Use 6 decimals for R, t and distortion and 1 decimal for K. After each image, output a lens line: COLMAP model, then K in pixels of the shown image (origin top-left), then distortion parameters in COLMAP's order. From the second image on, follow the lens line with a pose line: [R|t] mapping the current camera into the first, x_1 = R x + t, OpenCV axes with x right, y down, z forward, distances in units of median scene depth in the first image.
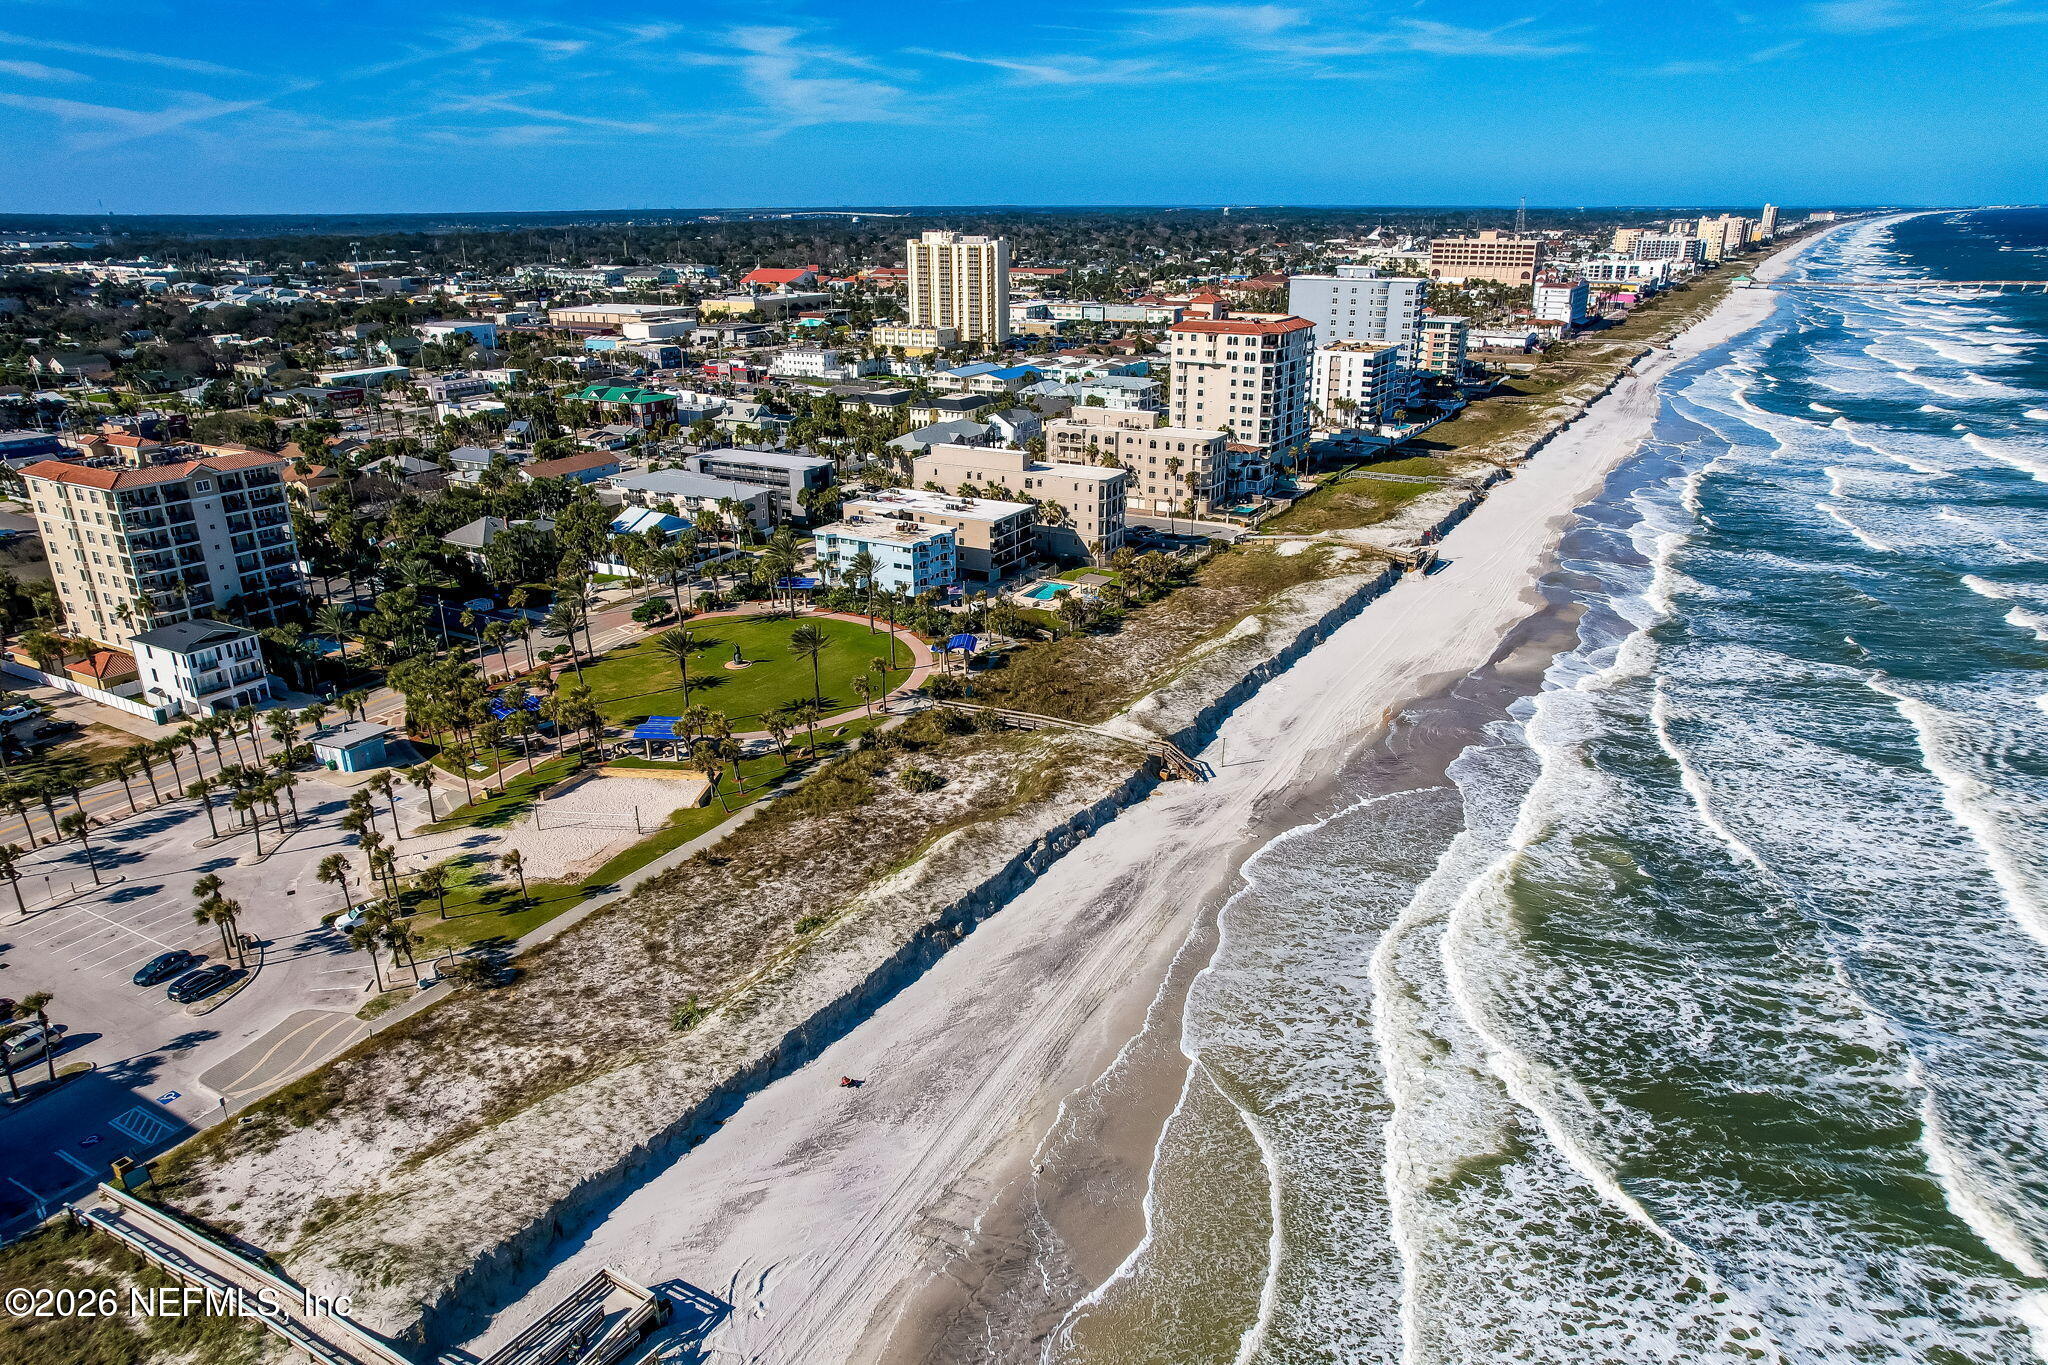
lens RADIAL K [[1311.0, 0, 1025.3], [0, 1311.0, 678.4], [0, 0, 1]] dist [-0.044714, 0.033715]
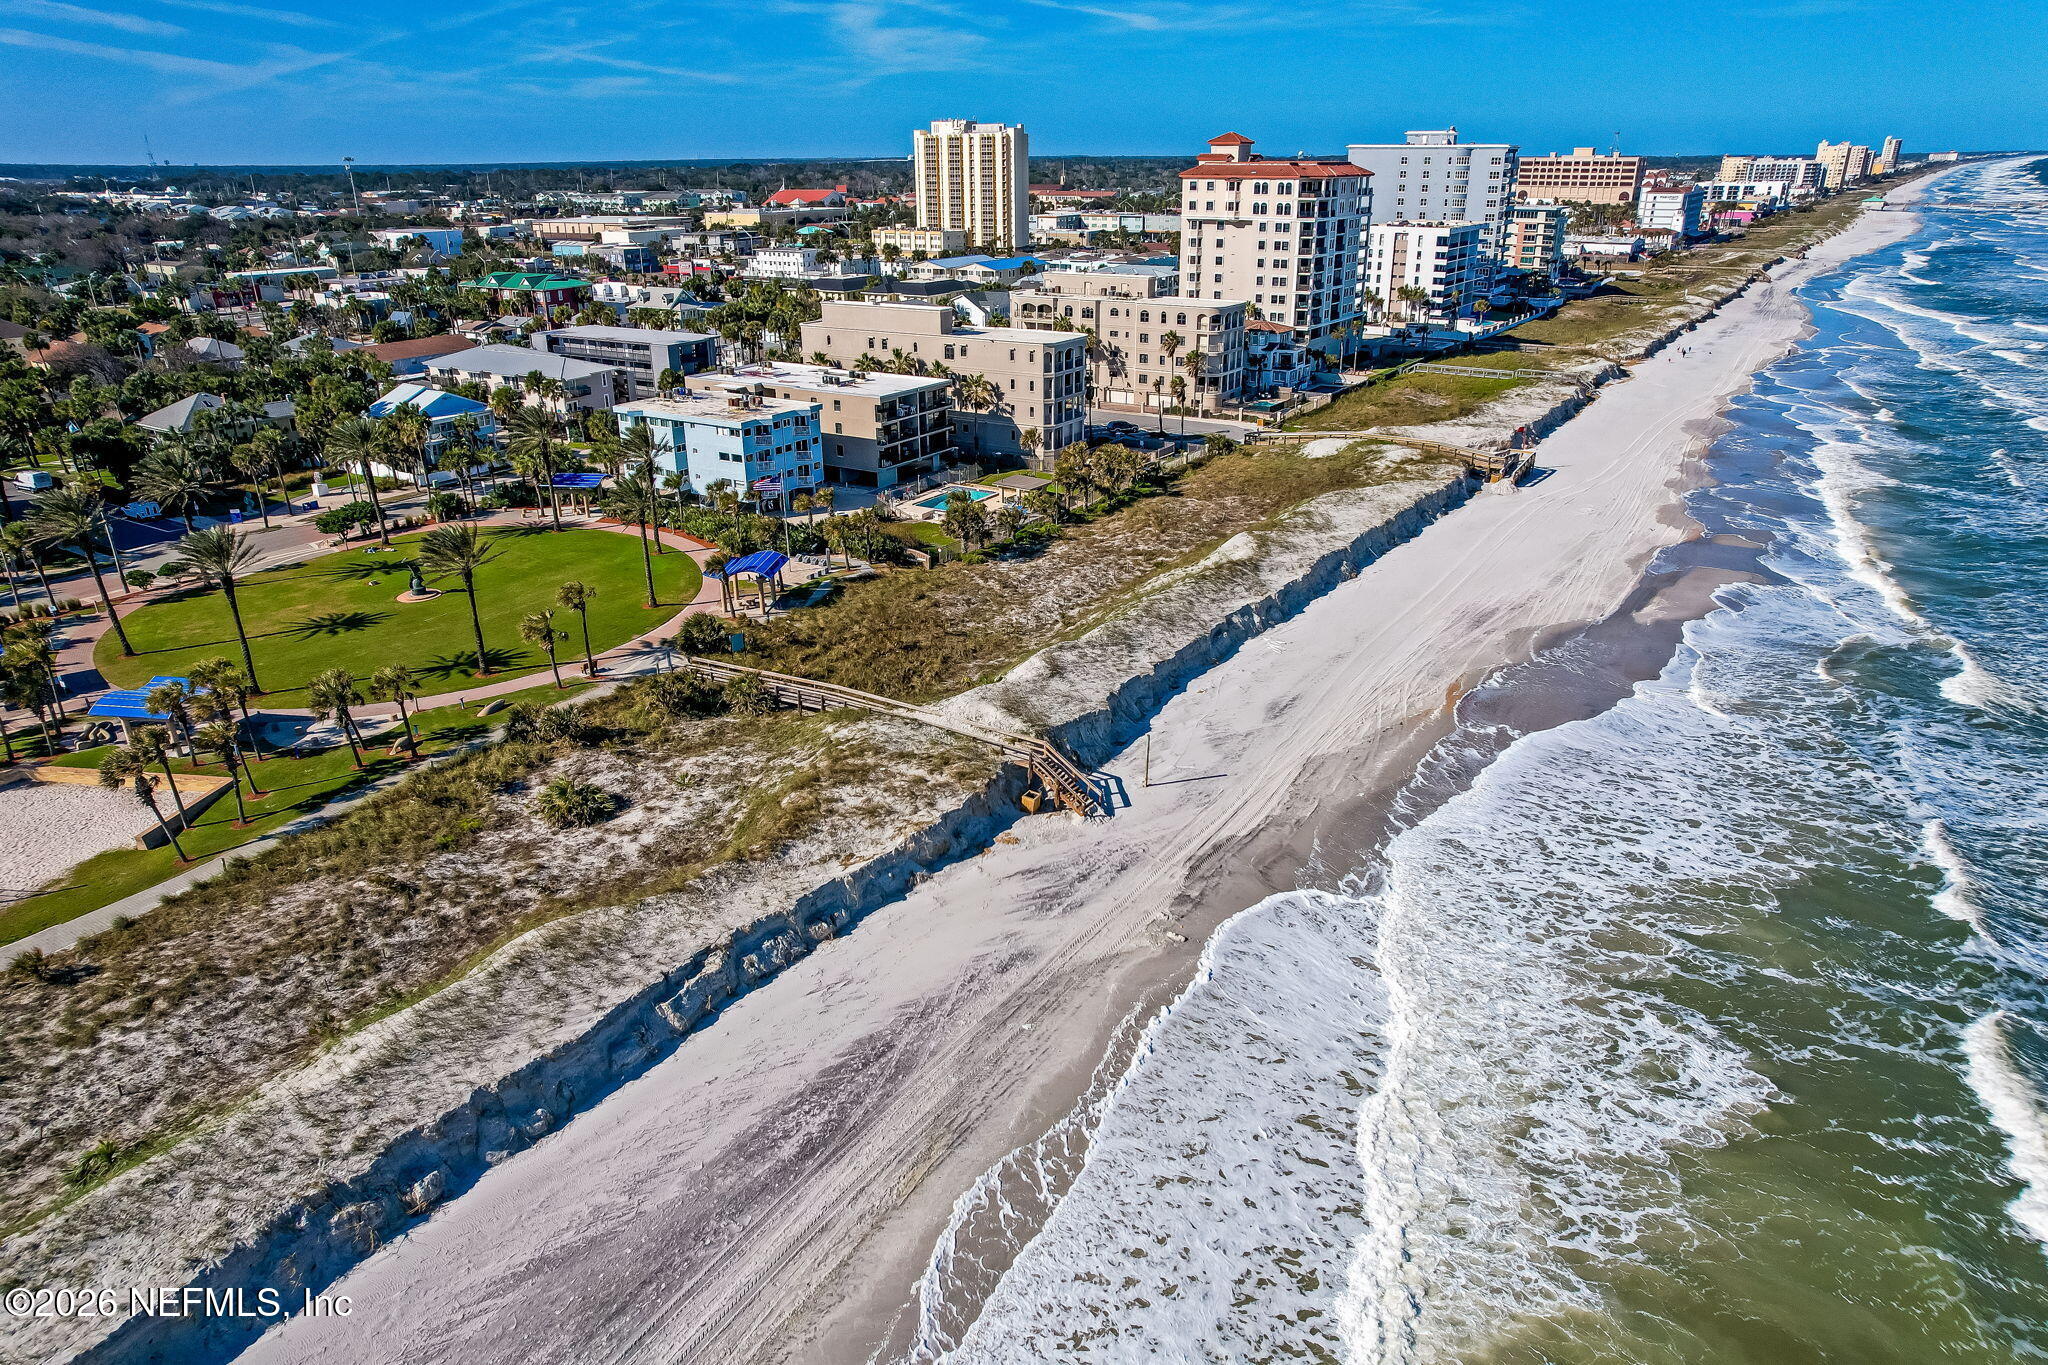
lens RADIAL K [[1311.0, 0, 1017.4], [0, 1311.0, 688.4], [0, 0, 1]] dist [-0.044714, 0.033715]
pose [[0.998421, 0.018368, -0.053080, 0.082158], [-0.016188, 0.999019, 0.041217, 0.002956], [0.053785, -0.040293, 0.997739, 0.296730]]
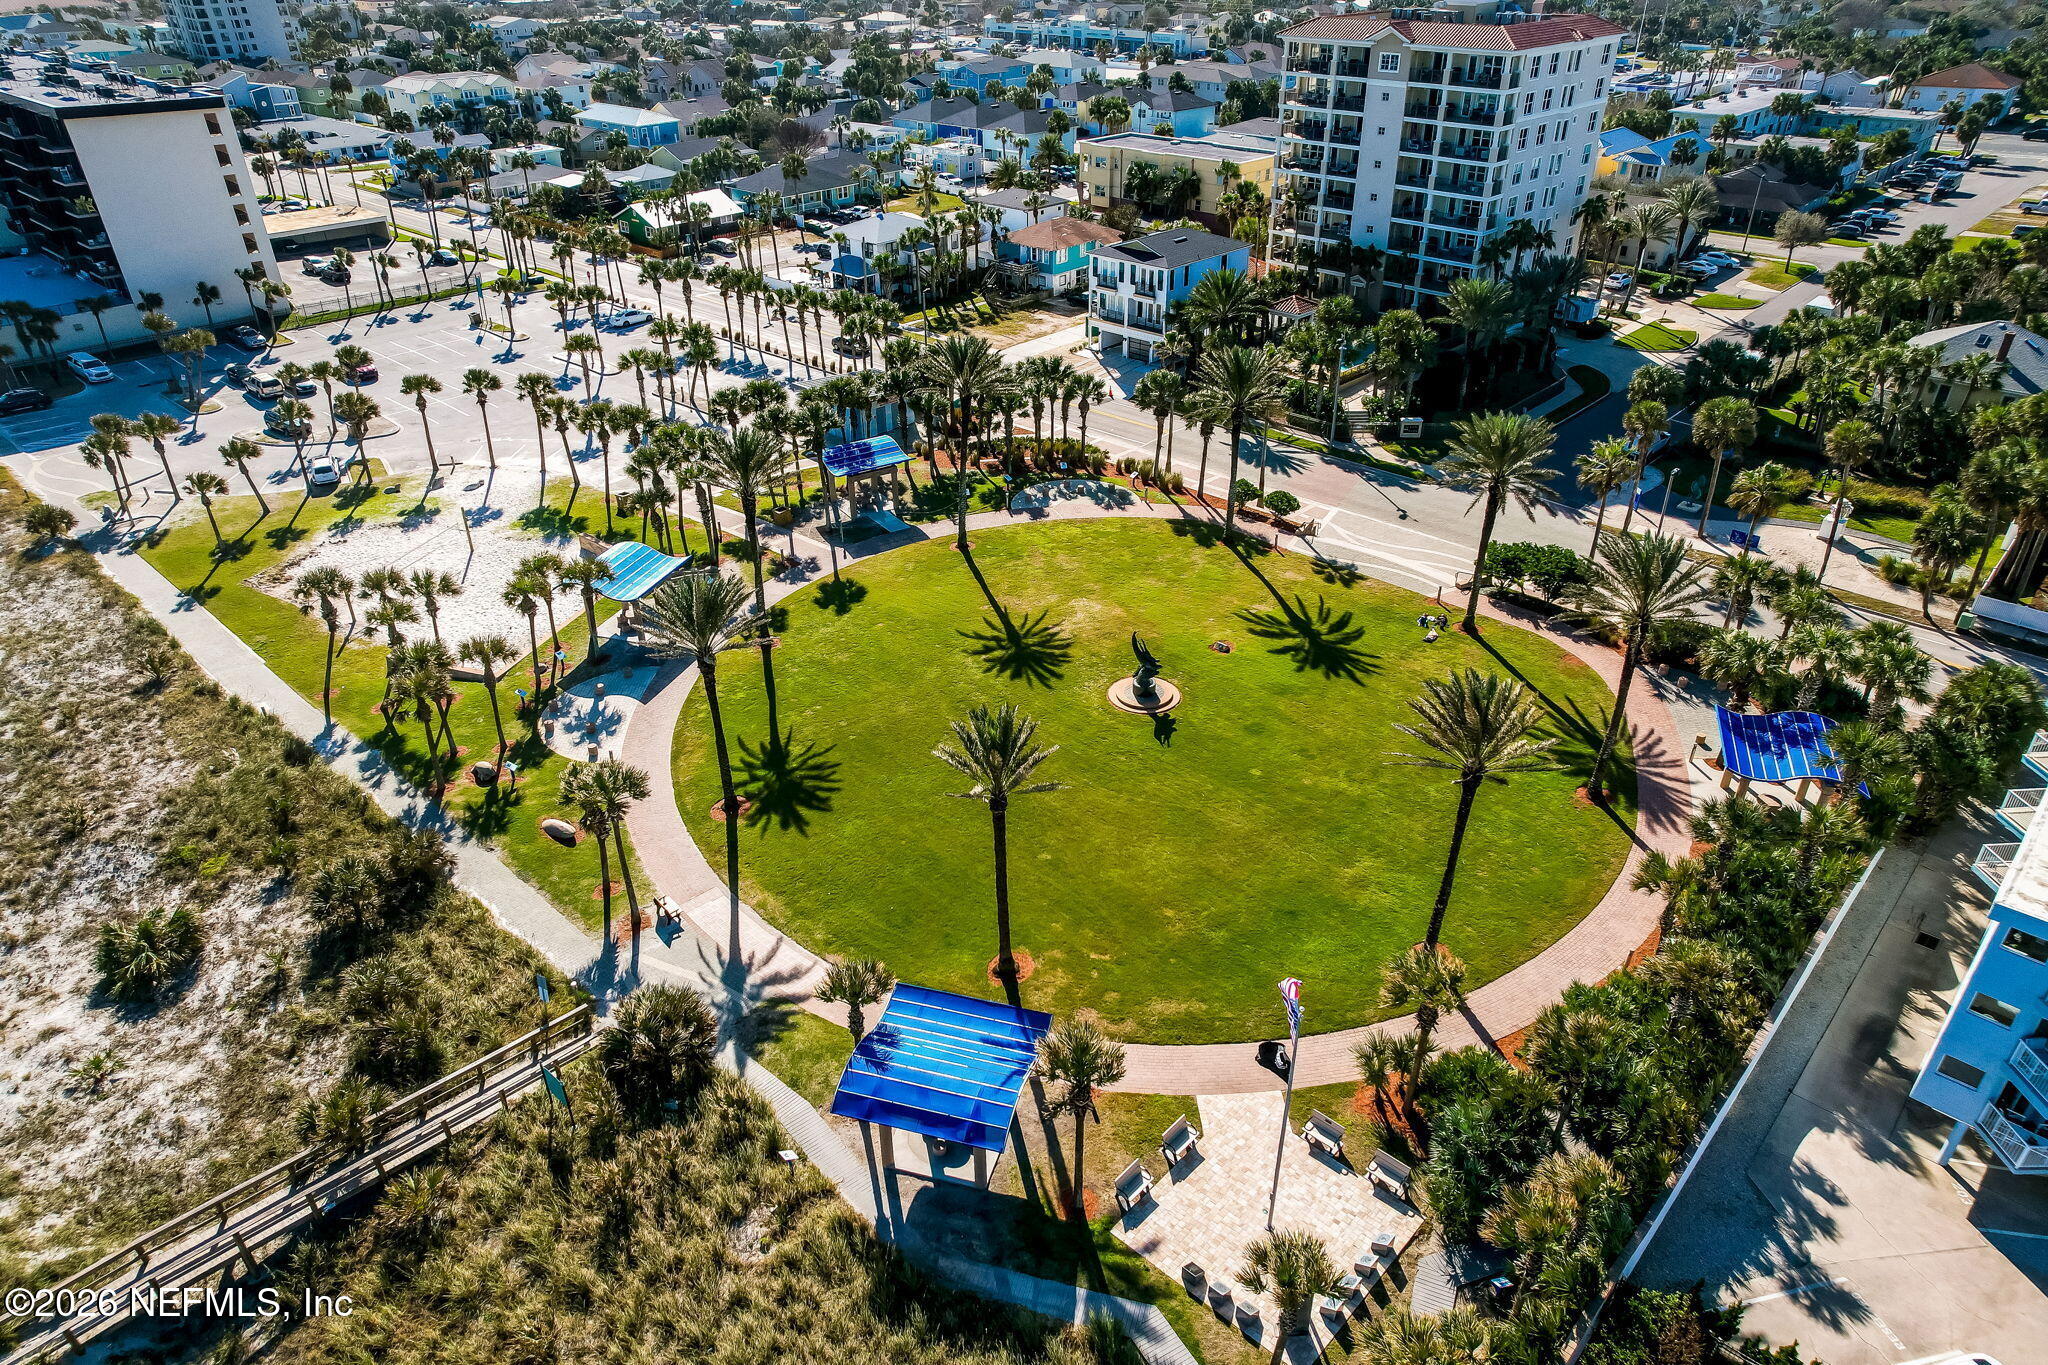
lens RADIAL K [[1311.0, 0, 1027.4], [0, 1311.0, 692.8], [0, 0, 1]] dist [-0.044714, 0.033715]
pose [[-0.233126, 0.508756, -0.828746, 0.081259], [-0.319407, 0.764885, 0.559401, -0.165761], [0.918494, 0.395118, -0.015814, 0.757423]]
